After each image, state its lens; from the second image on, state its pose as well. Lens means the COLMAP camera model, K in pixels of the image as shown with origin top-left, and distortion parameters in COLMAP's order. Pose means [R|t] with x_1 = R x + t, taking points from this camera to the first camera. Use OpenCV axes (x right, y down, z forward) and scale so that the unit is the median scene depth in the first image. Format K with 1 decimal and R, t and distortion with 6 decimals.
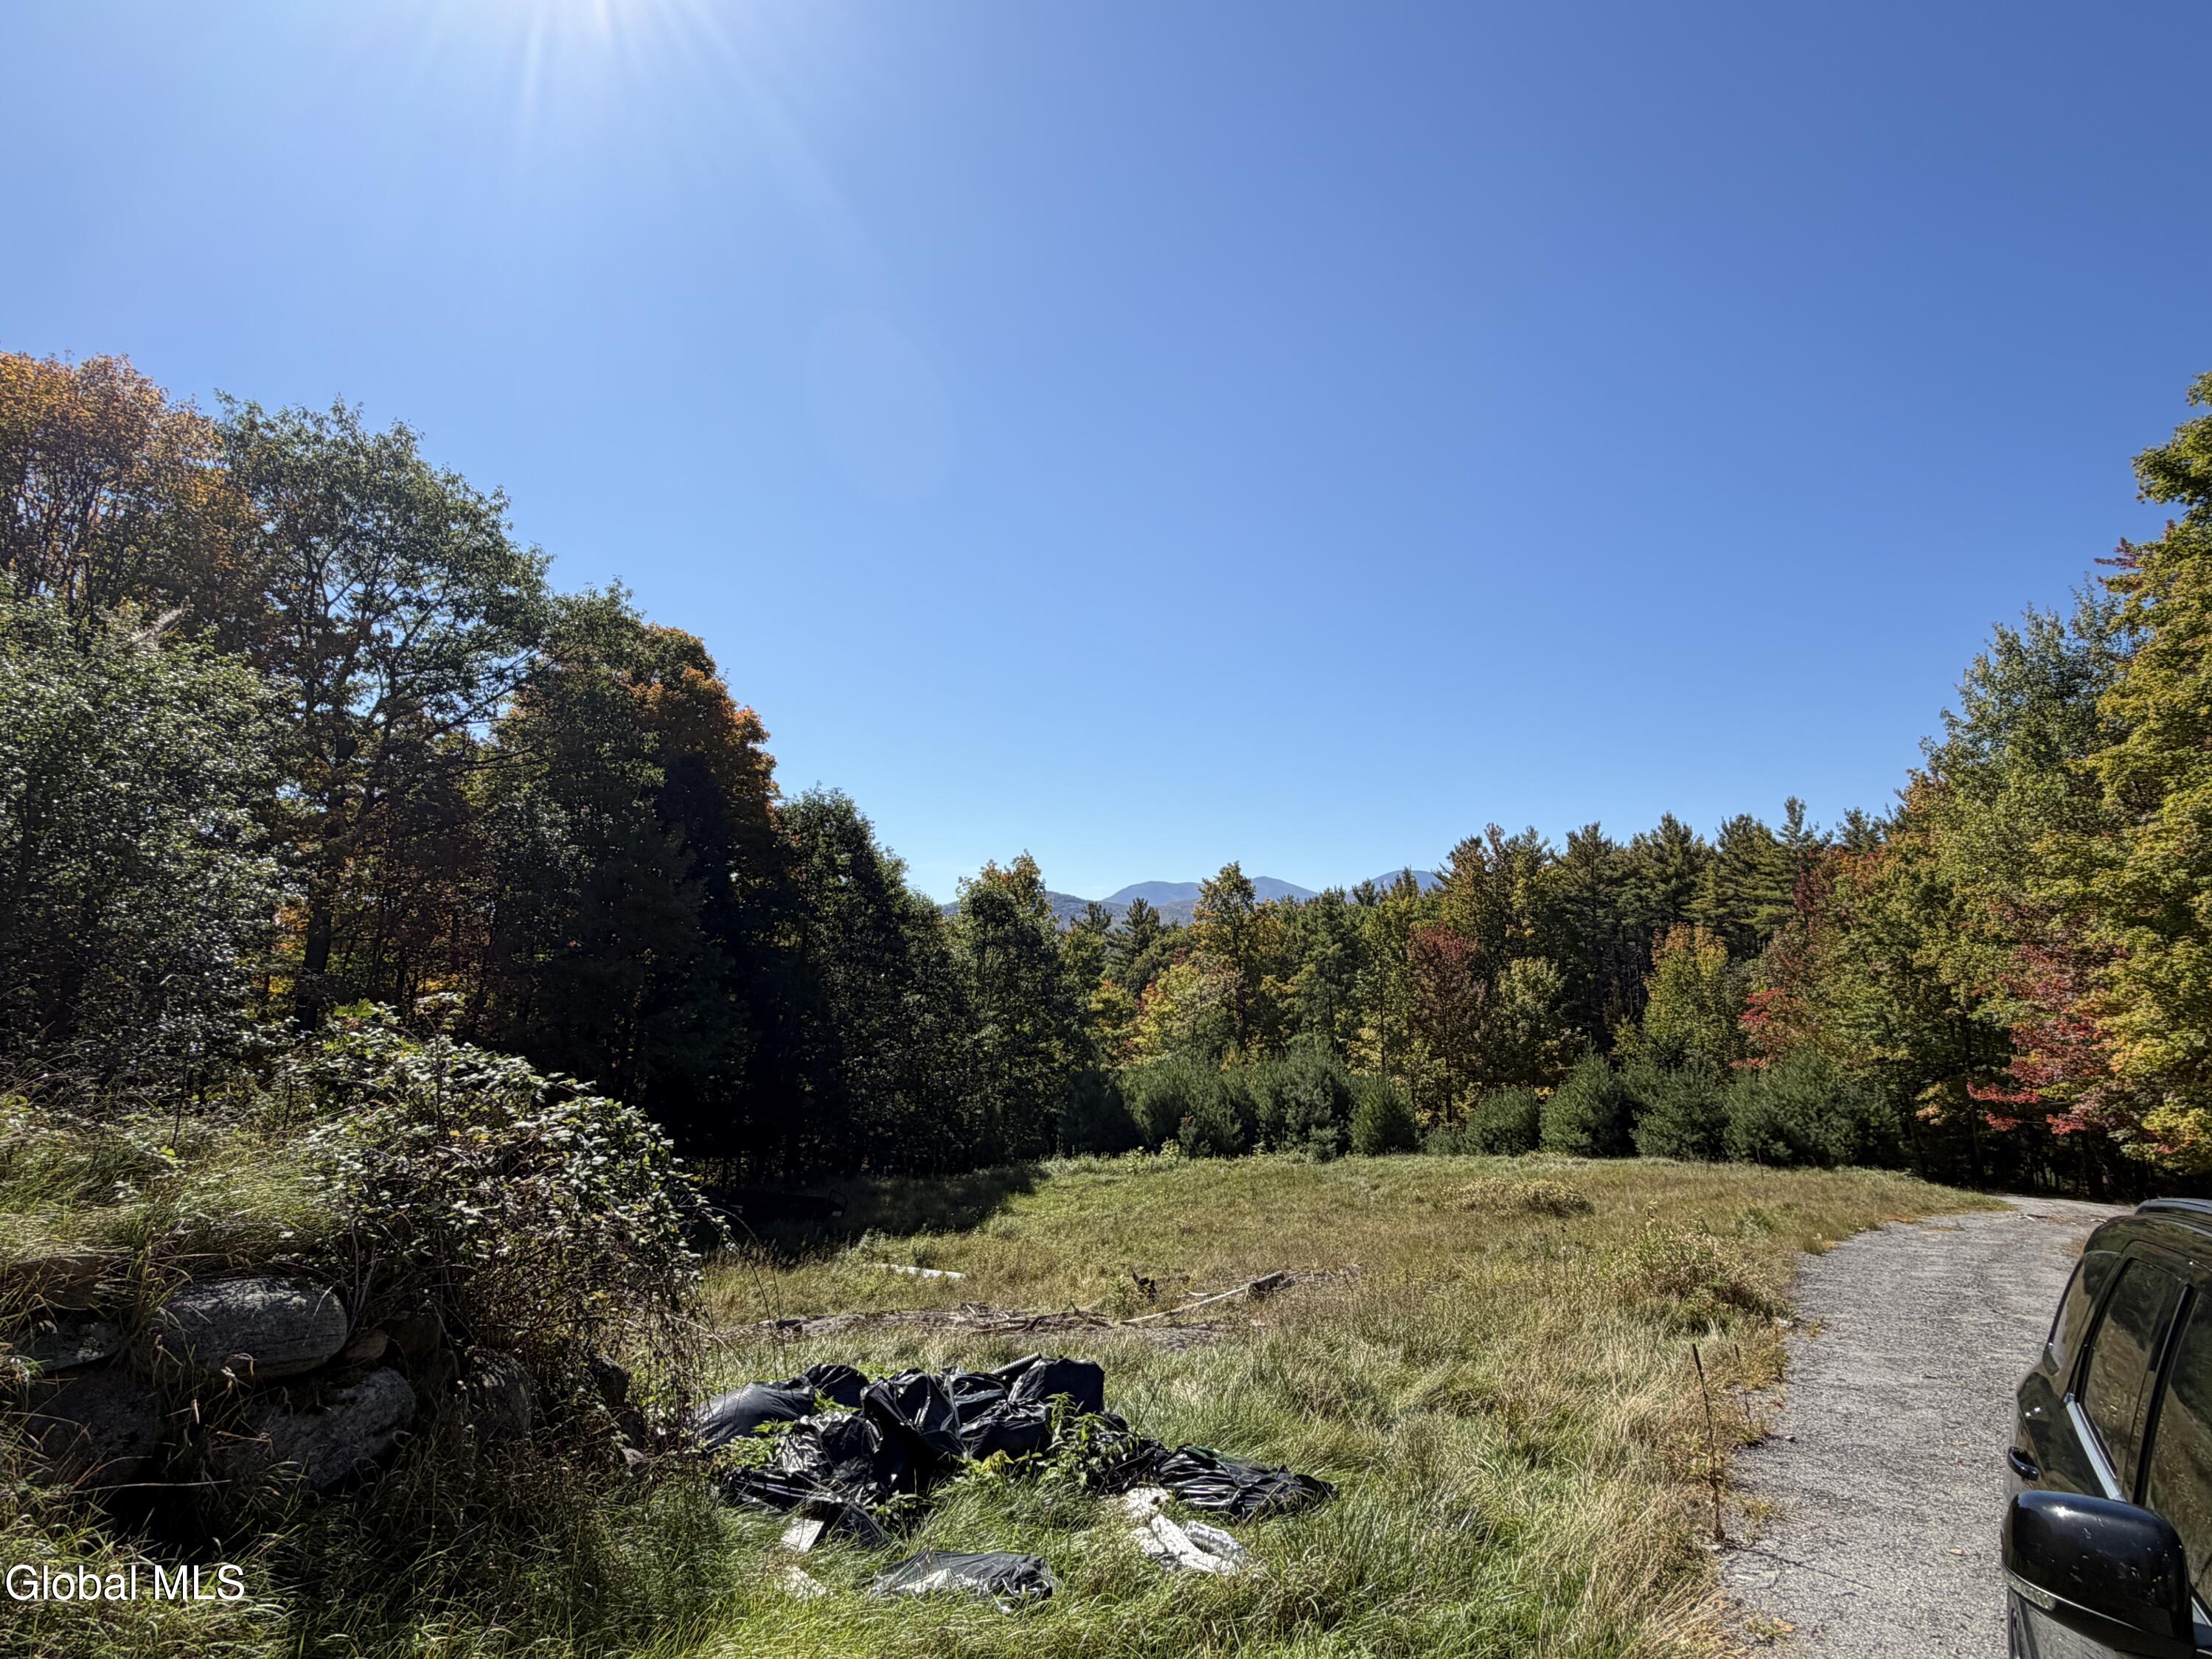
lens RADIAL K [[1205.1, 0, 1103.1], [0, 1205.1, 832.9], [0, 0, 1]] dist [0.005155, -0.000023]
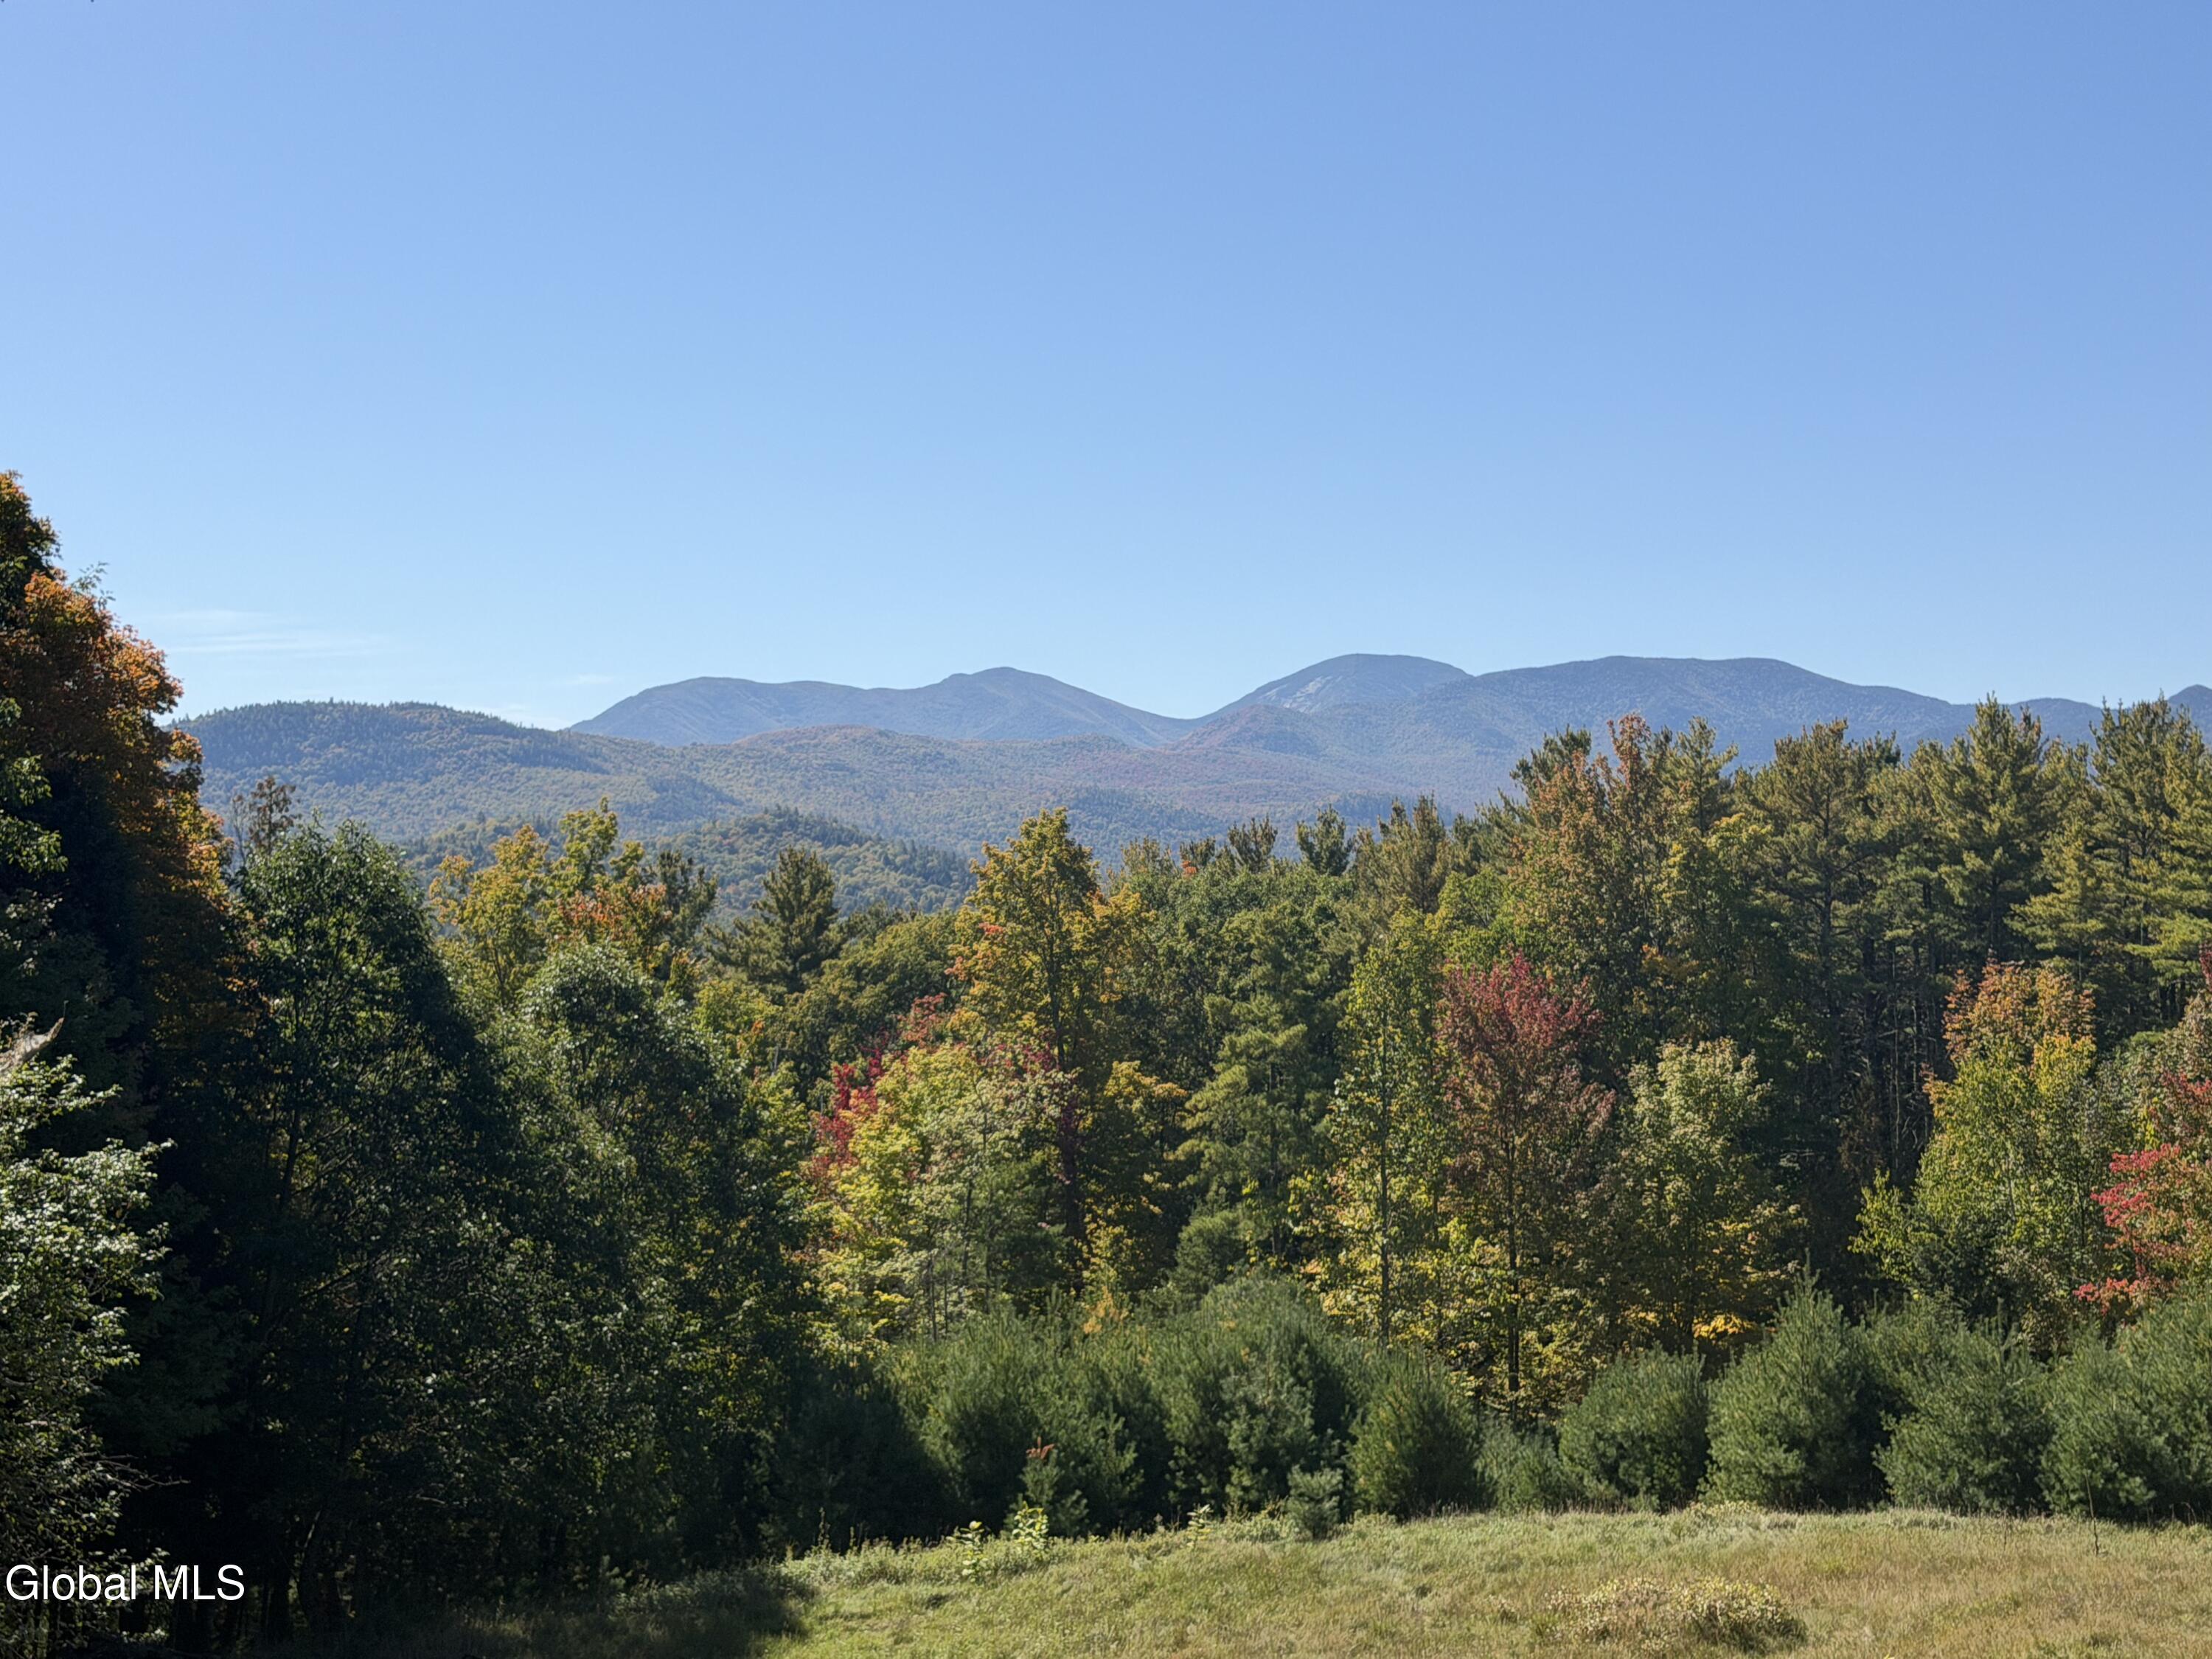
lens RADIAL K [[3257.9, 0, 1117.8], [0, 3257.9, 830.5], [0, 0, 1]] dist [0.162679, -0.236360]
pose [[0.985350, 0.000594, 0.170545, -0.149484], [-0.016536, 0.995615, 0.092074, -0.166803], [-0.169743, -0.093545, 0.981039, -0.366827]]
